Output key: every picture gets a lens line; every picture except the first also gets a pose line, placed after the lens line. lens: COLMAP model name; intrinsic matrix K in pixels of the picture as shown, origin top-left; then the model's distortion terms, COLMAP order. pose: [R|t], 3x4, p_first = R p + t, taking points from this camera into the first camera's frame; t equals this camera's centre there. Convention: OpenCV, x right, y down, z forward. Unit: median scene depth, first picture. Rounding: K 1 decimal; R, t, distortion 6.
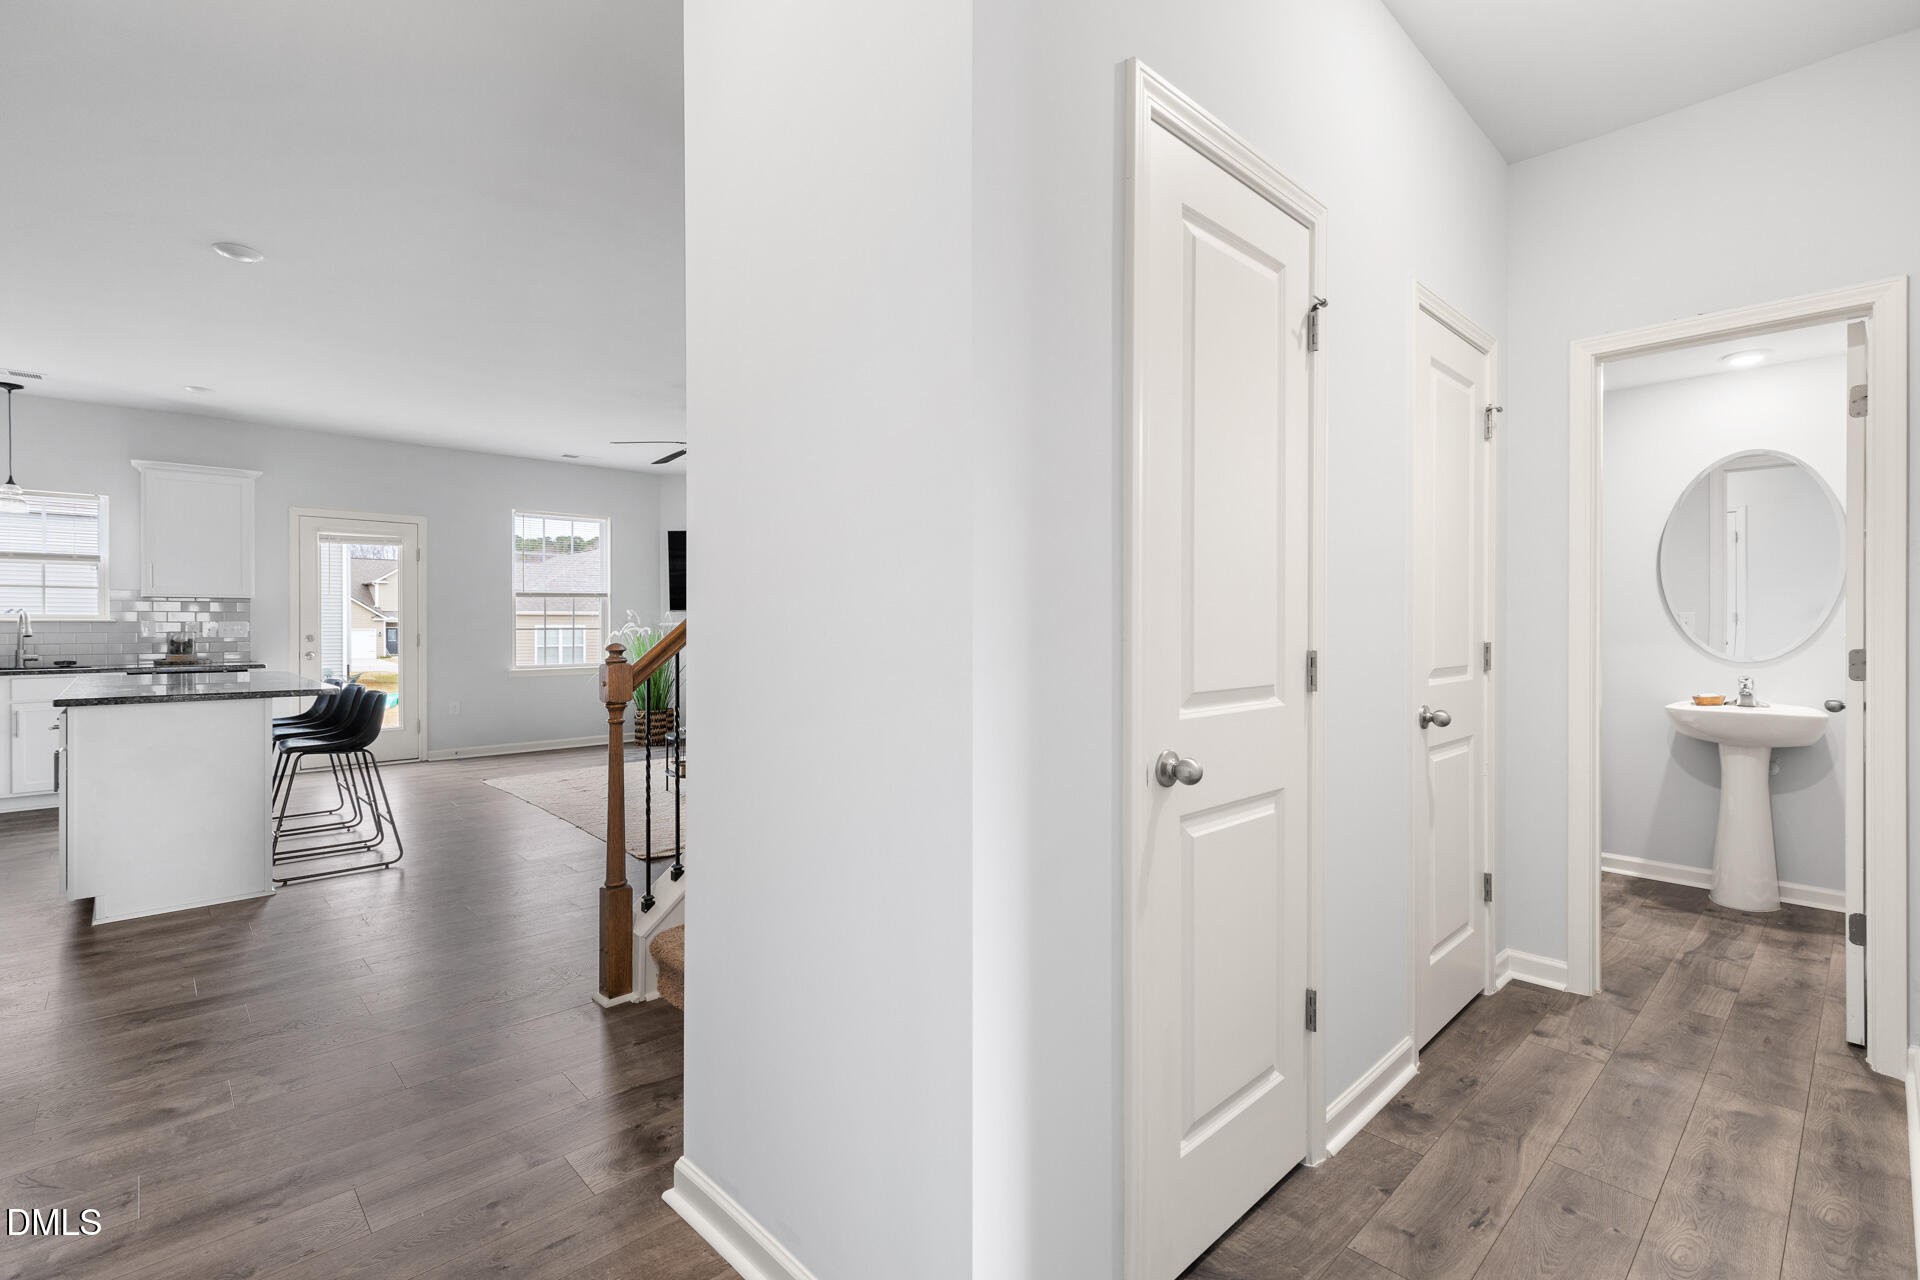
lens RADIAL K [[869.9, 0, 984.4], [0, 869.9, 623.8], [0, 0, 1]] dist [0.000821, 0.001023]
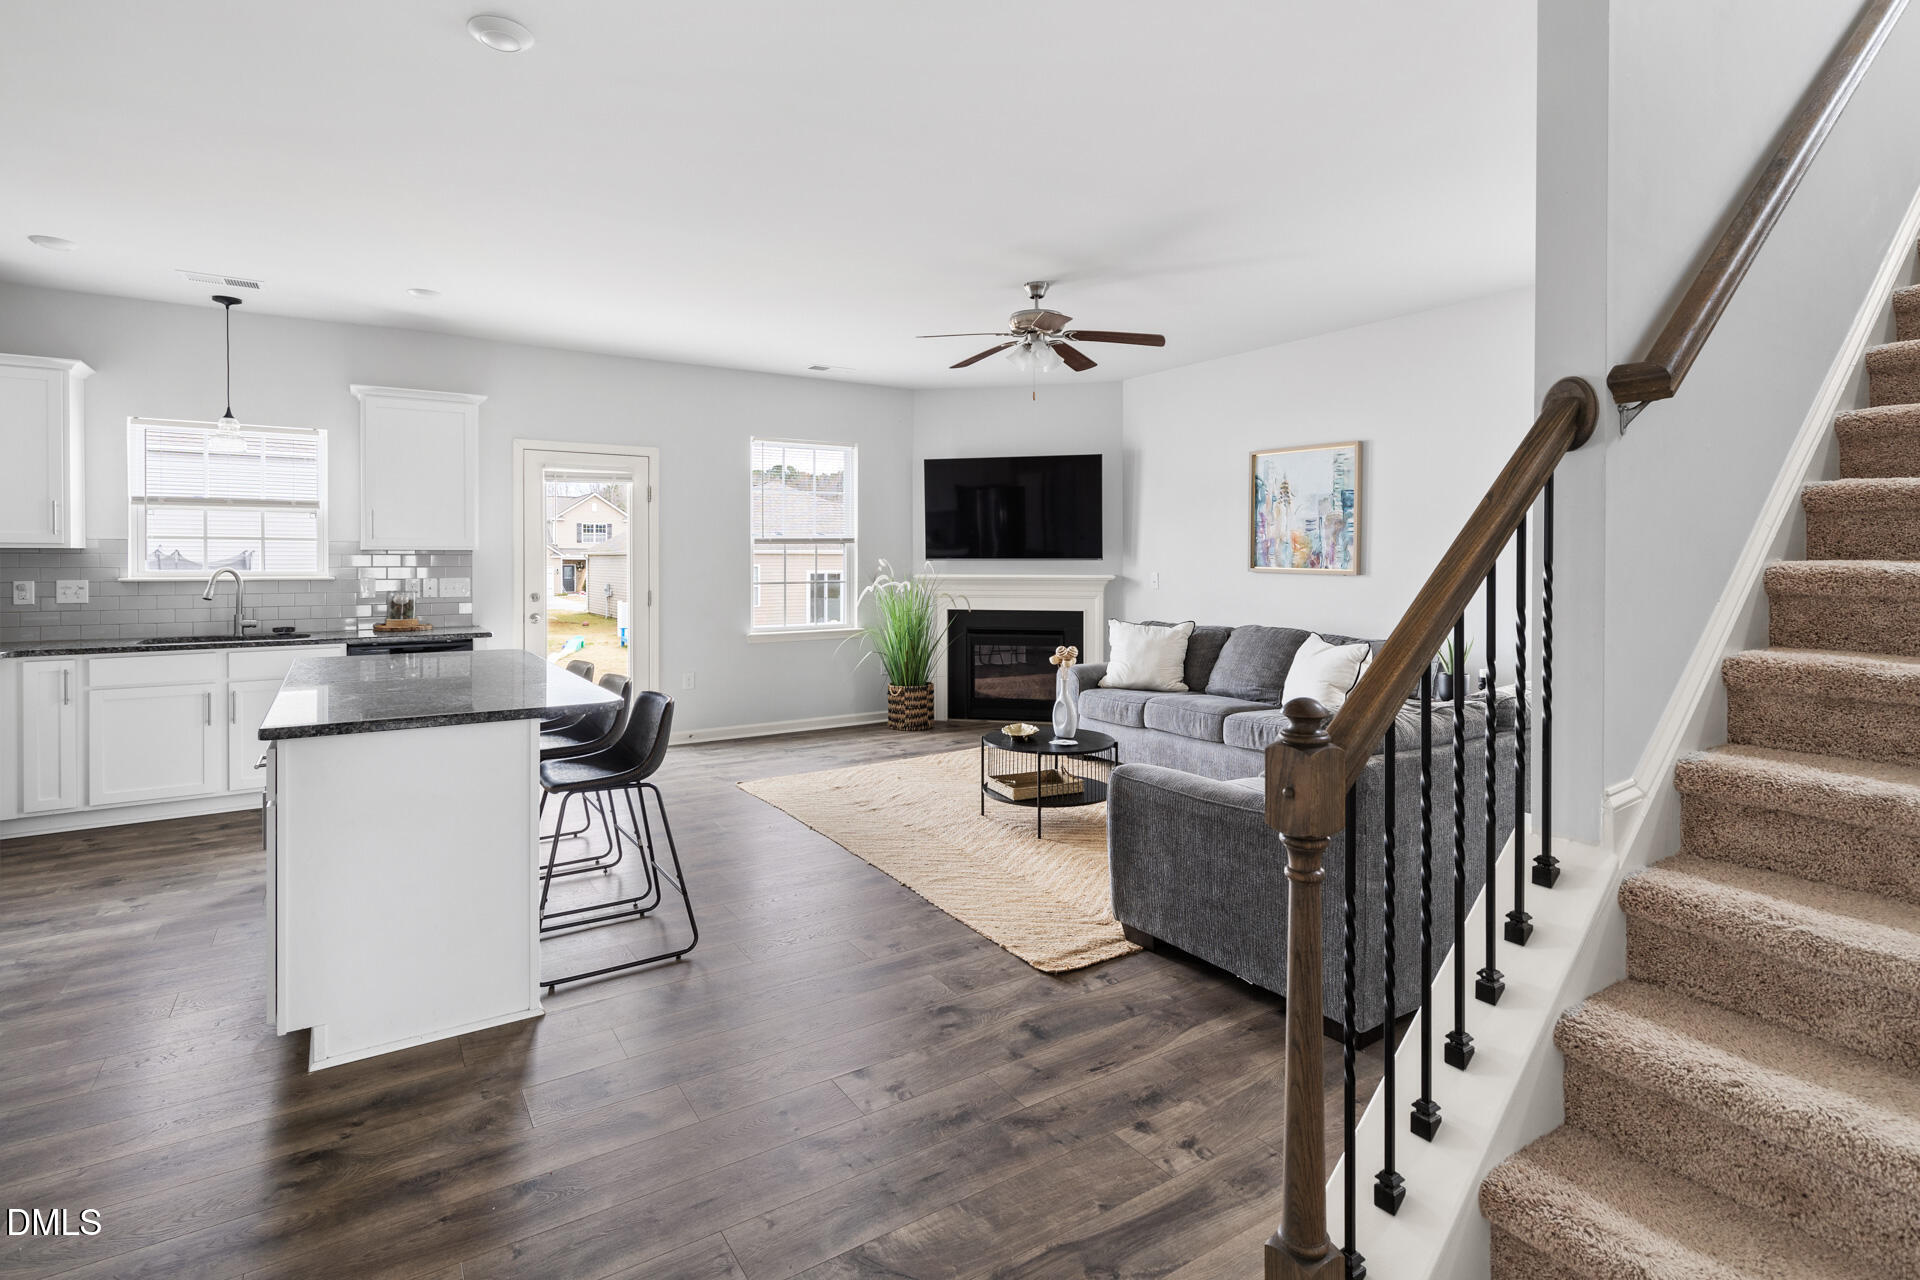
lens RADIAL K [[934.7, 0, 961.5], [0, 934.7, 557.9], [0, 0, 1]] dist [0.001772, -0.001204]
pose [[0.981829, -0.000176, -0.189766, -0.237299], [0.000277, 1.000000, 0.000507, -0.024077], [0.189766, -0.000550, 0.981829, 0.234198]]
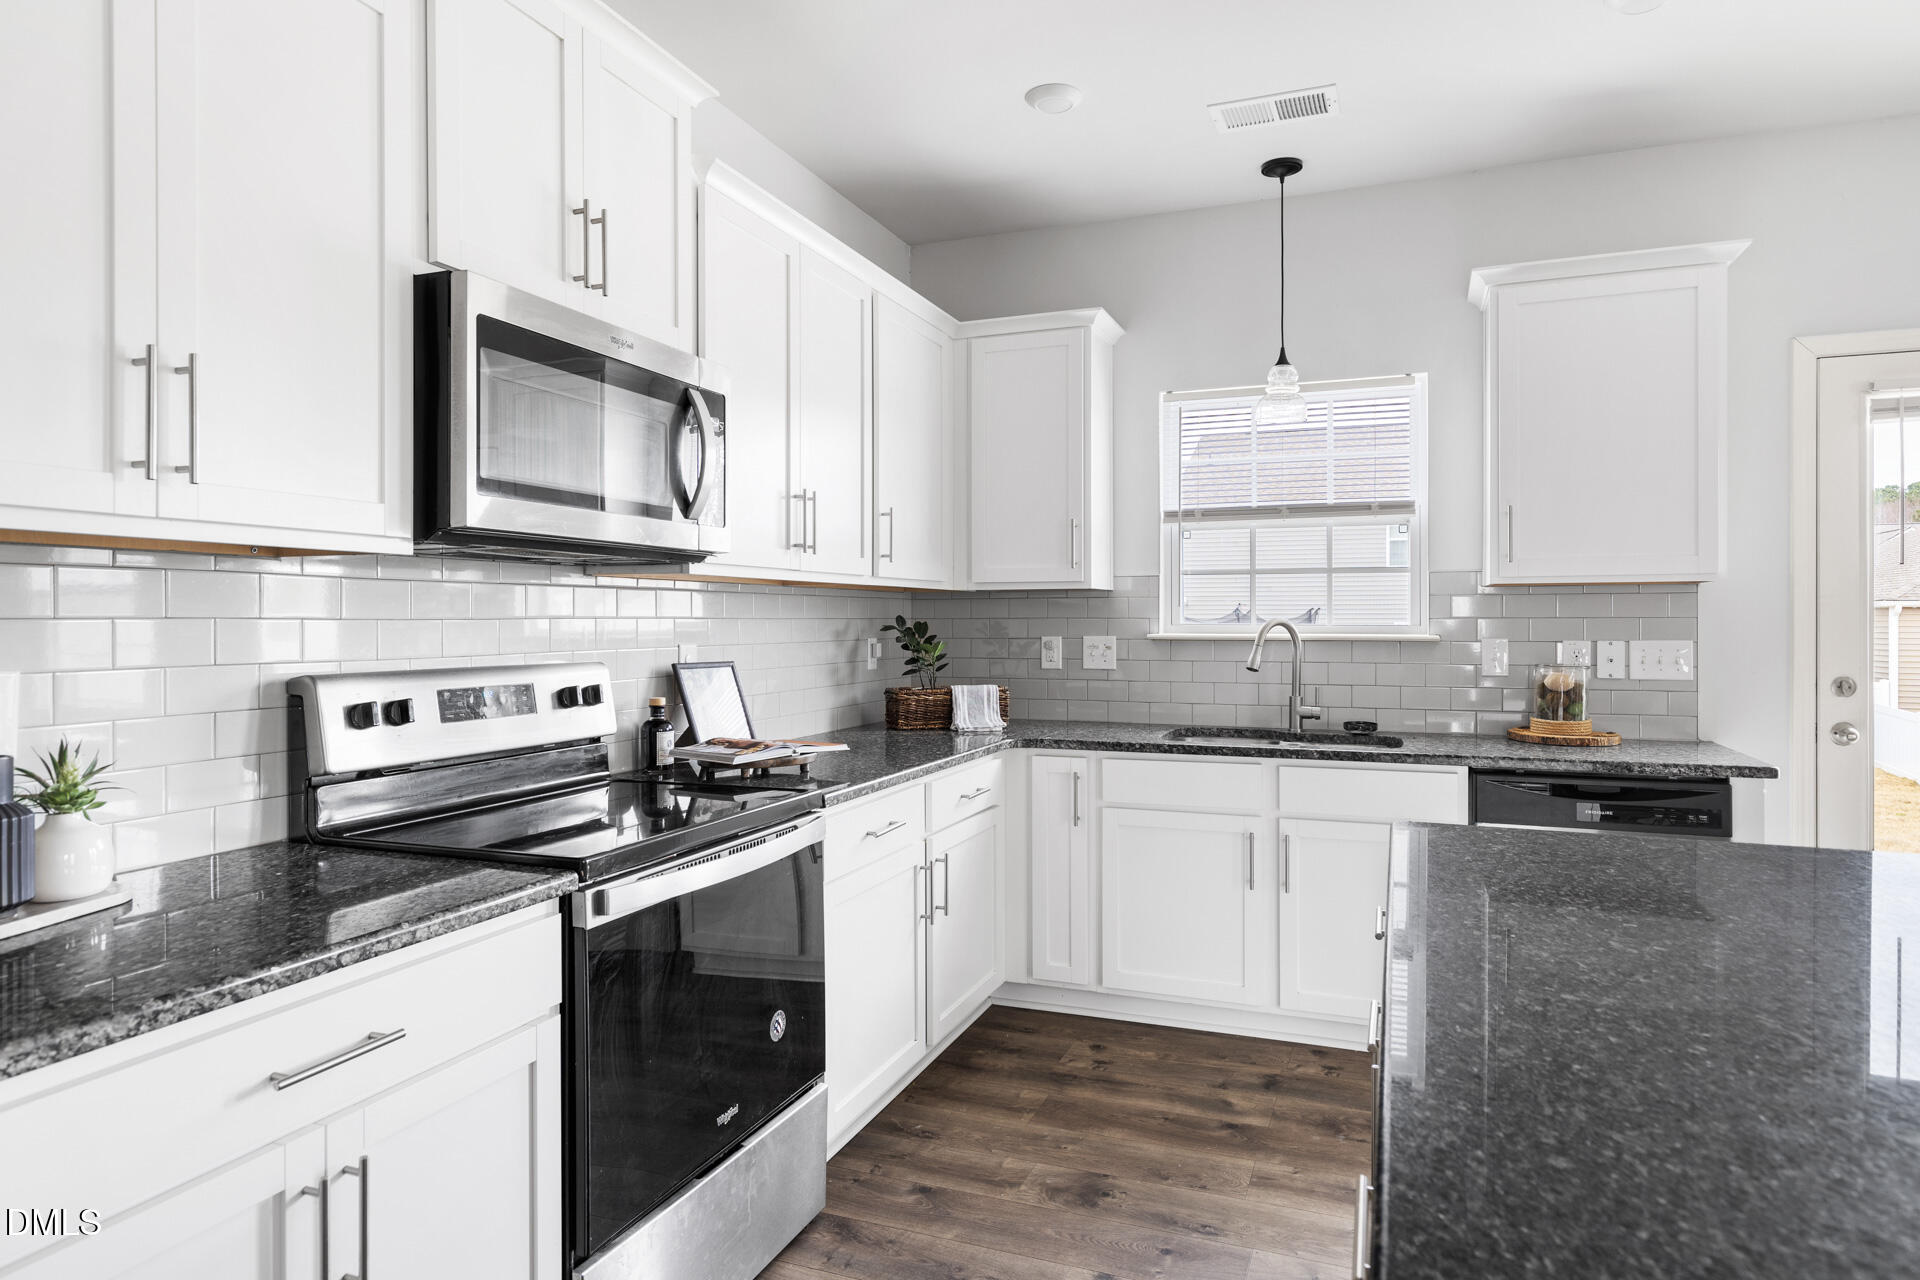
lens RADIAL K [[1153.0, 0, 960.0], [0, 1153.0, 640.0], [0, 0, 1]] dist [-0.000252, -0.002086]
pose [[0.416524, 0.014461, -0.909010, -0.555344], [0.002739, 0.999849, 0.017161, -0.014186], [0.909121, -0.009638, 0.416421, 0.522043]]
